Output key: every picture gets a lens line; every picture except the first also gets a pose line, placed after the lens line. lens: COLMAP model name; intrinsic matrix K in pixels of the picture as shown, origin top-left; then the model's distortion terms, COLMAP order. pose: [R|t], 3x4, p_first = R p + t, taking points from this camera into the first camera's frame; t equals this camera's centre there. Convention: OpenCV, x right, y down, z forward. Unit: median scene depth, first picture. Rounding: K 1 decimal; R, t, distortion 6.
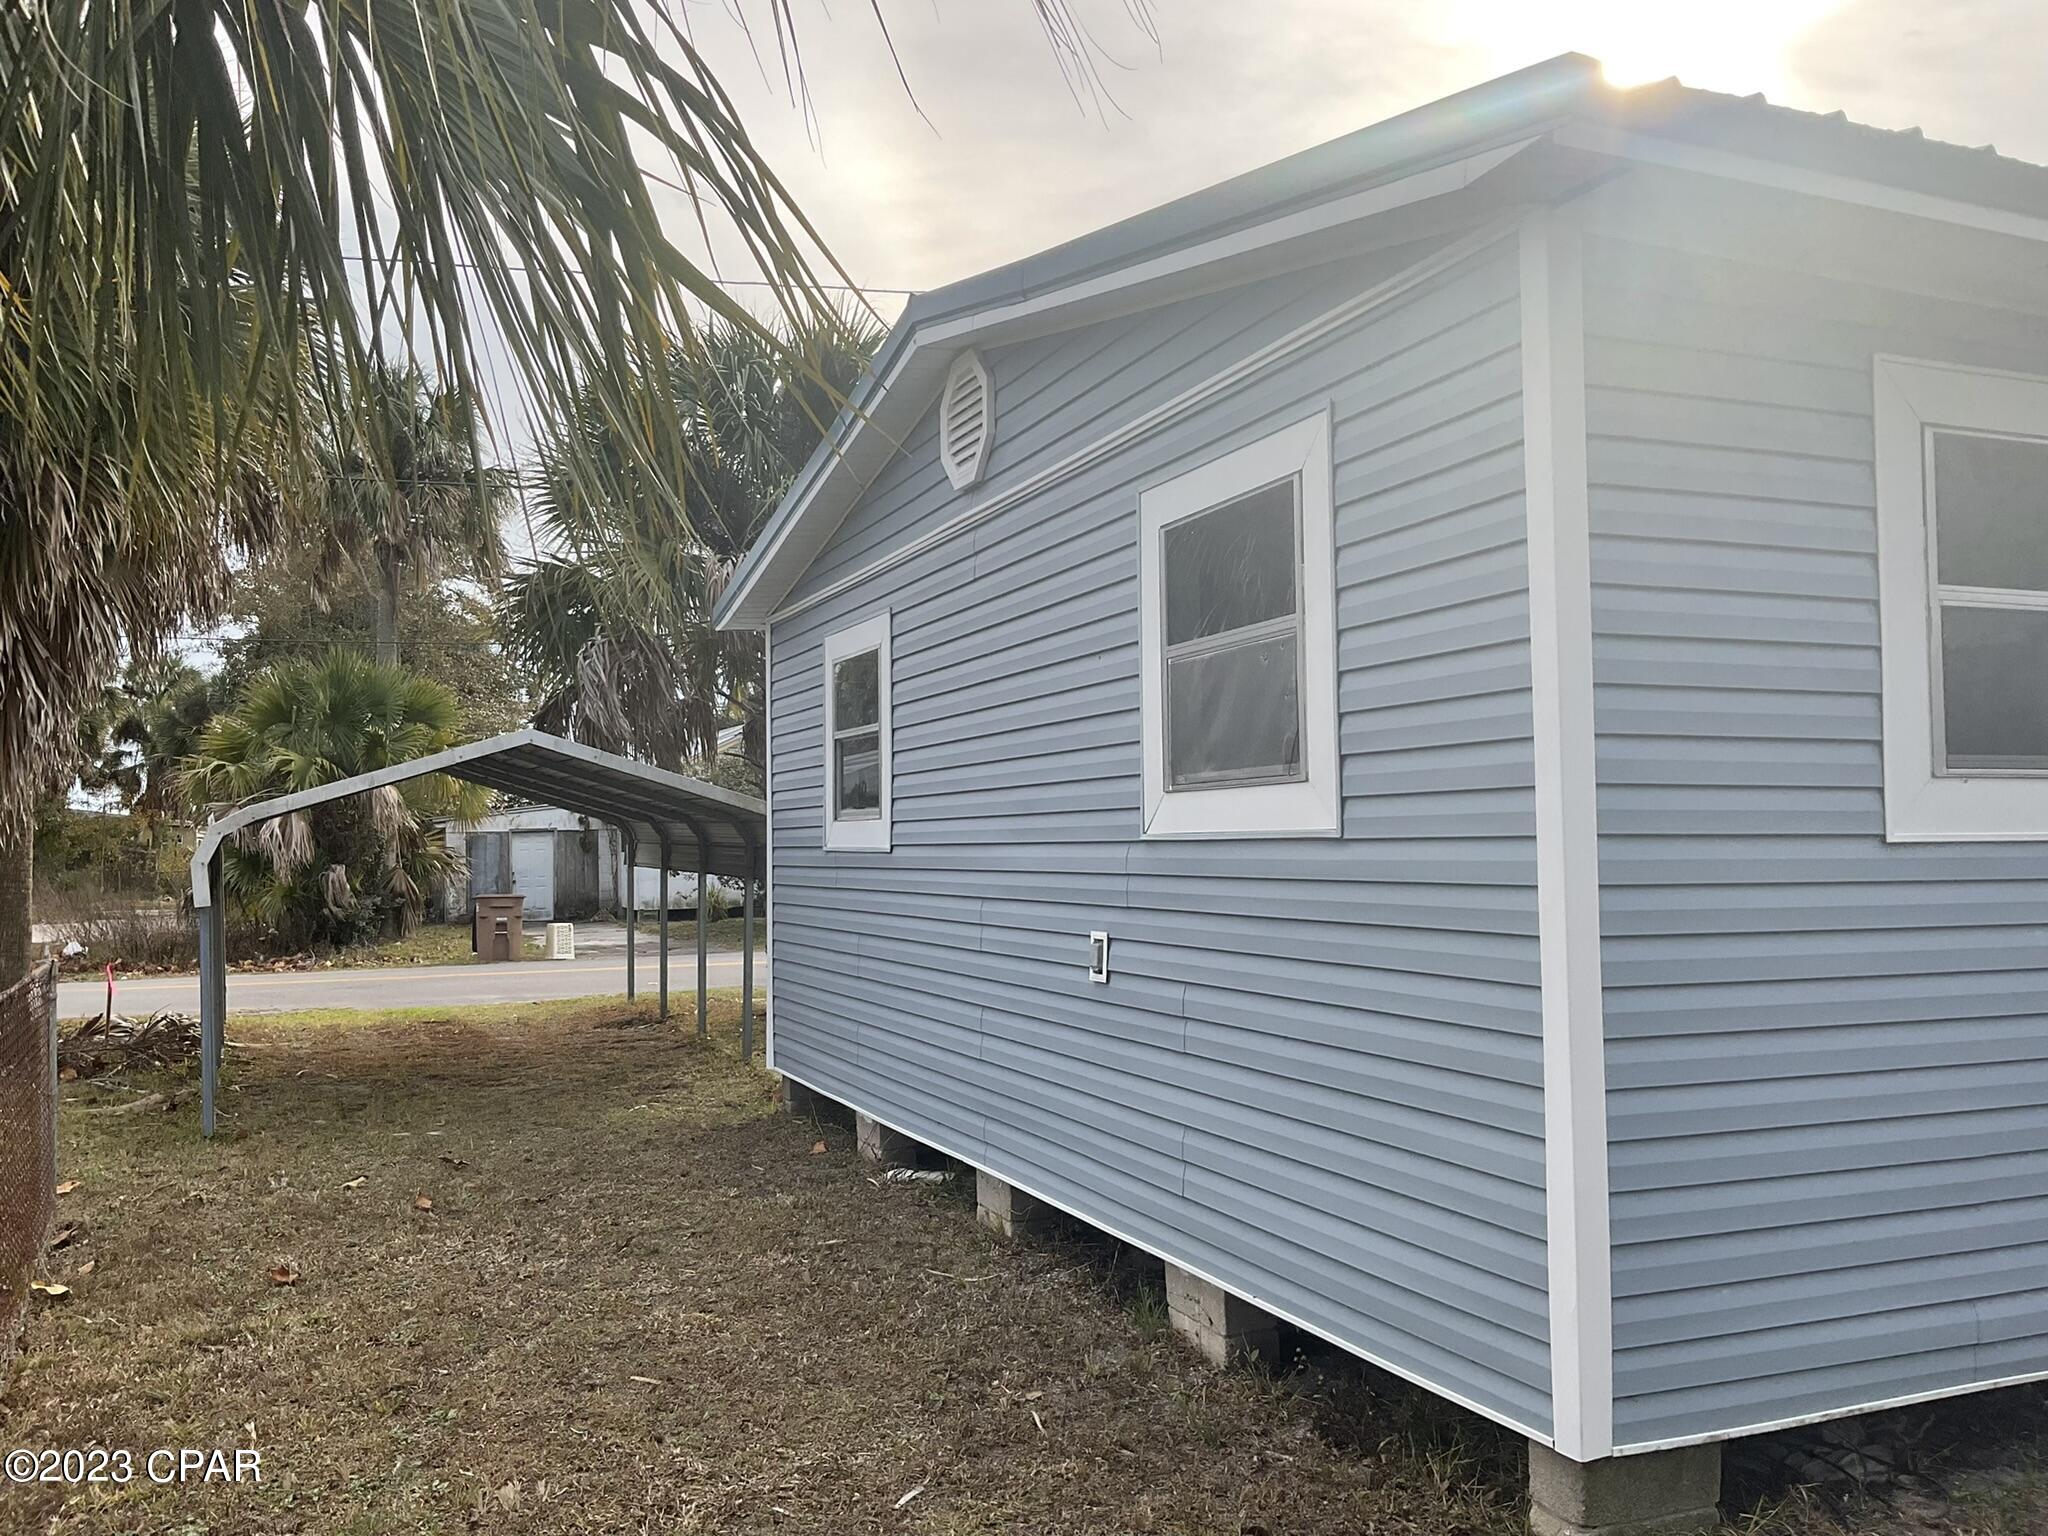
lens RADIAL K [[1710.2, 0, 1025.3], [0, 1710.2, 764.9], [0, 0, 1]] dist [0.069436, -0.117104]
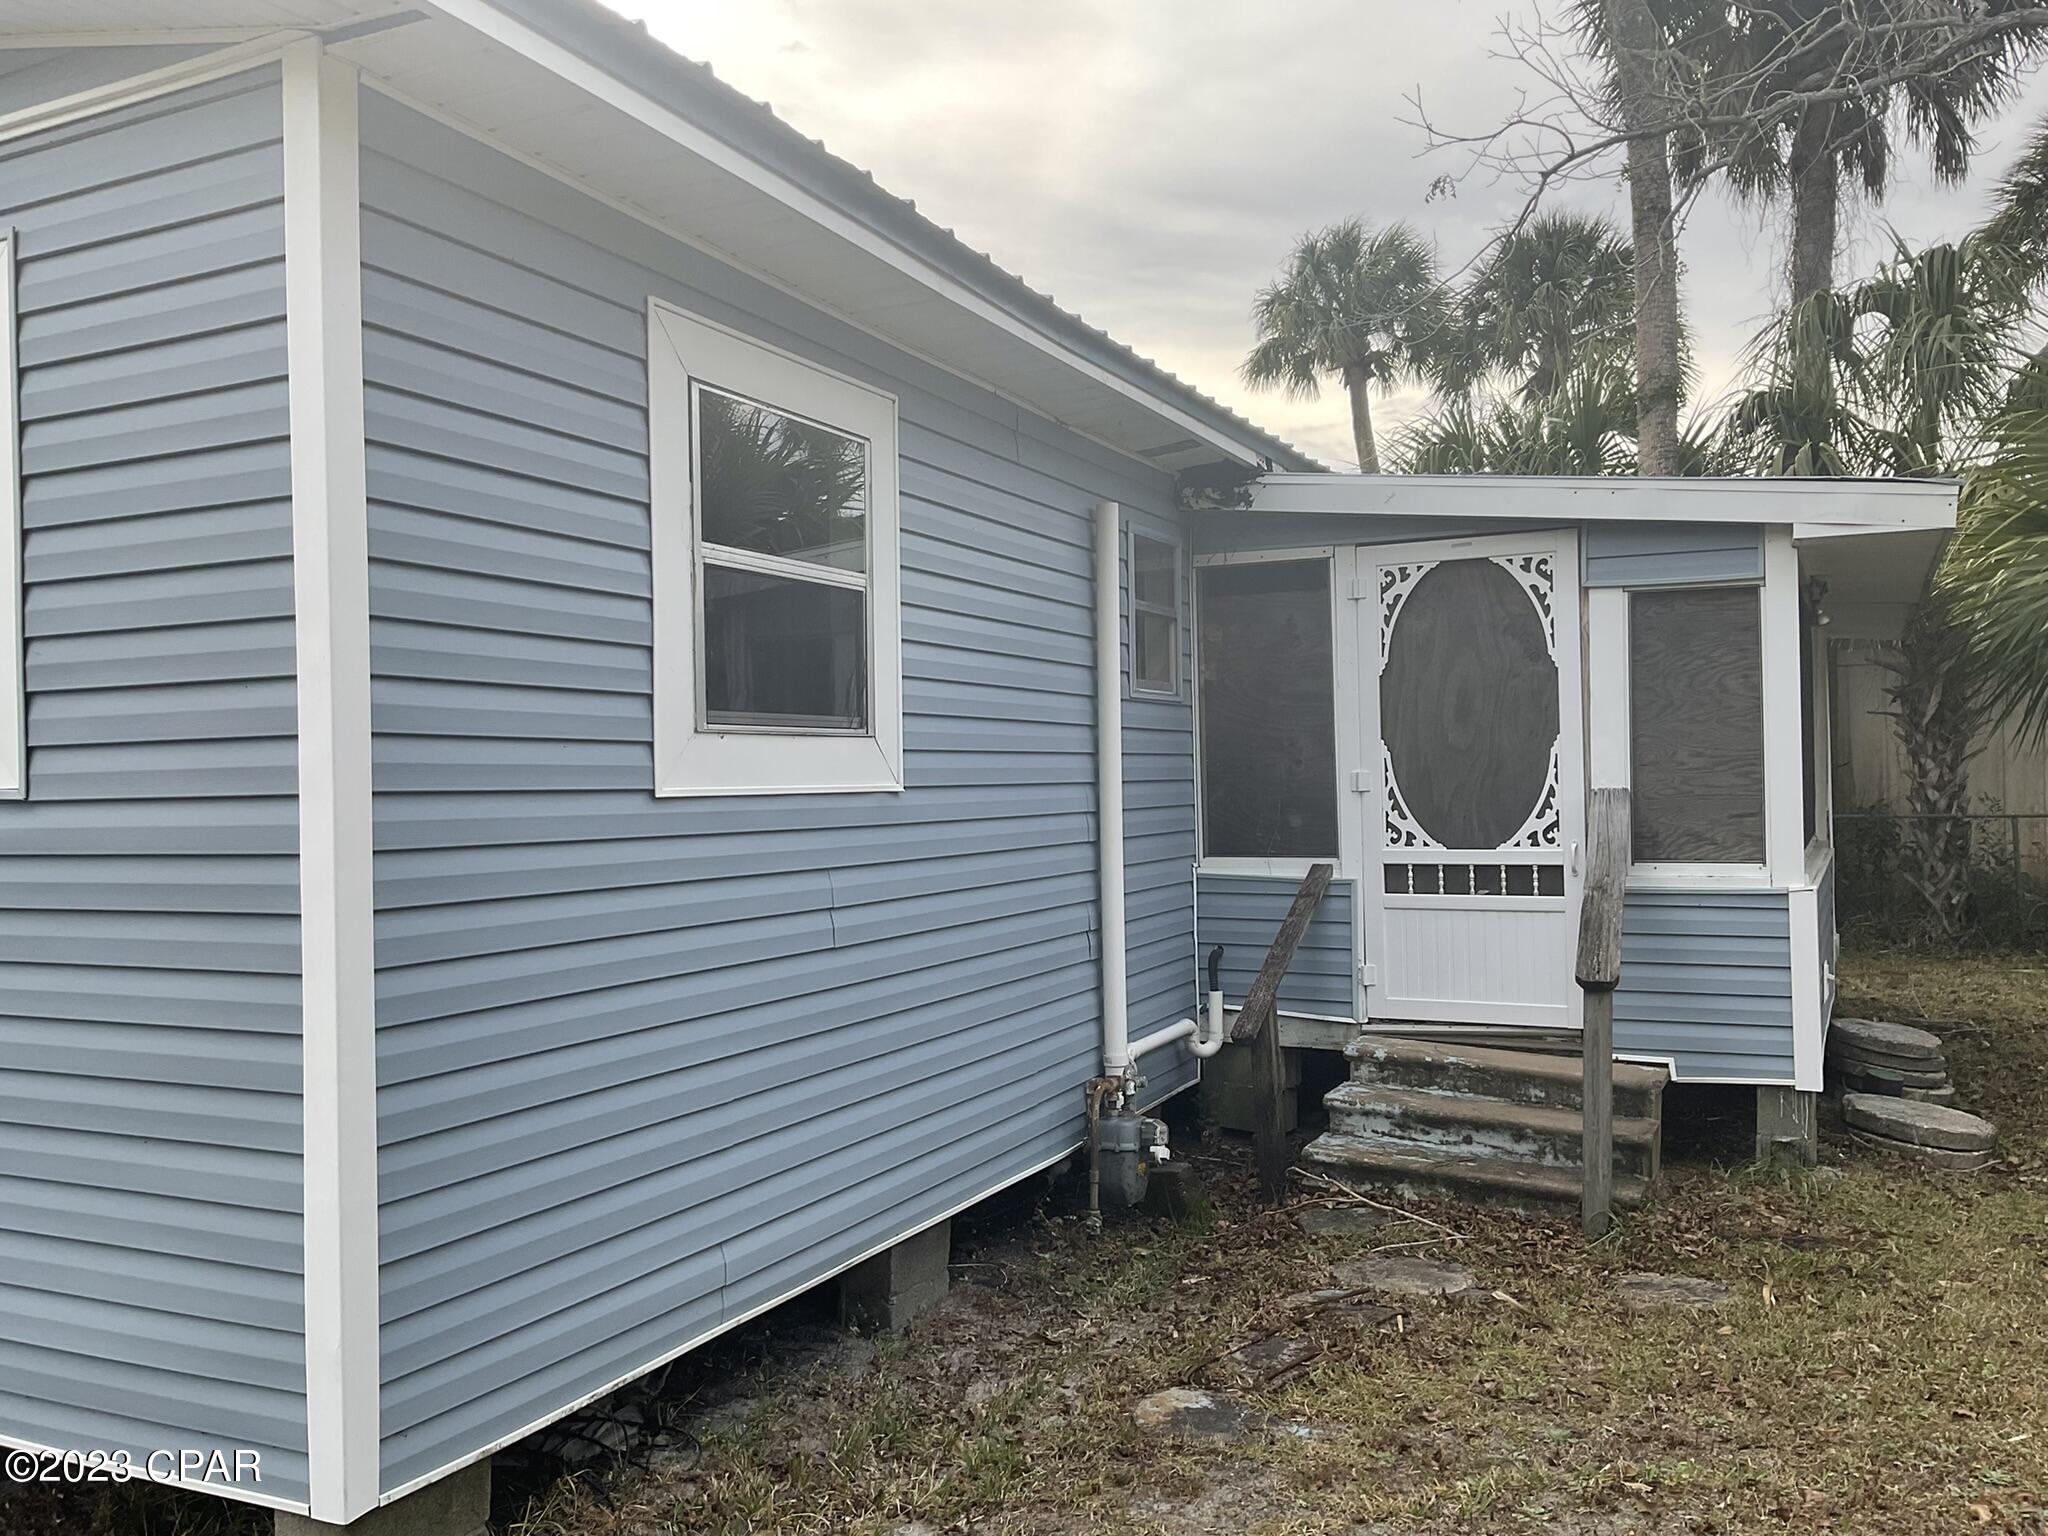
lens RADIAL K [[1710.2, 0, 1013.7], [0, 1710.2, 764.4], [0, 0, 1]] dist [0.069436, -0.117104]
pose [[0.741955, 0.002545, 0.670445, -0.006638], [-0.018044, 0.999706, 0.016174, 0.006201], [-0.670207, -0.024098, 0.741783, 0.135645]]
